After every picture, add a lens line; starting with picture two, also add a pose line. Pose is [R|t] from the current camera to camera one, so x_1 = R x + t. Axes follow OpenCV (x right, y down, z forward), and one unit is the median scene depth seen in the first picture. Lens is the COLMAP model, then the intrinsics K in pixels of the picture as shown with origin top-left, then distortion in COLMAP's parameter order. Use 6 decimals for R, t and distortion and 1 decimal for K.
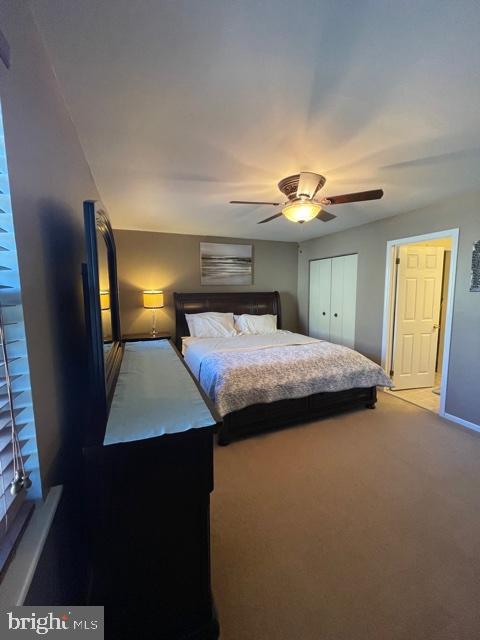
lens RADIAL K [[256.3, 0, 238.5], [0, 256.3, 314.6], [0, 0, 1]] dist [-0.019364, -0.000259]
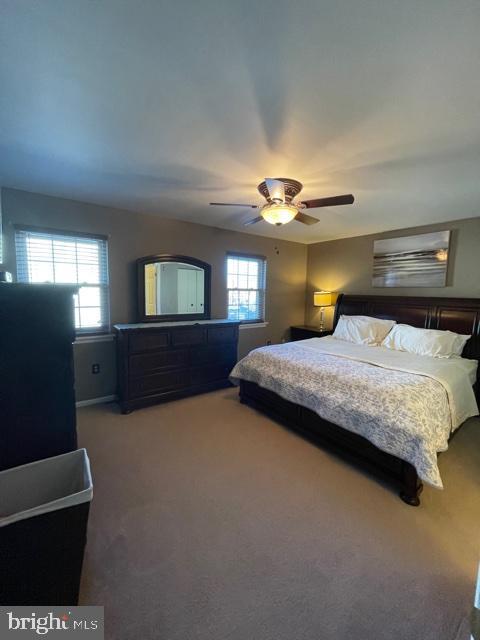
lens RADIAL K [[256.3, 0, 238.5], [0, 256.3, 314.6], [0, 0, 1]] dist [-0.019364, -0.000259]
pose [[0.248873, 0.101000, -0.963256, 0.677901], [-0.115393, 0.990556, 0.074049, -0.030576], [0.961638, 0.092724, 0.258177, 0.329289]]
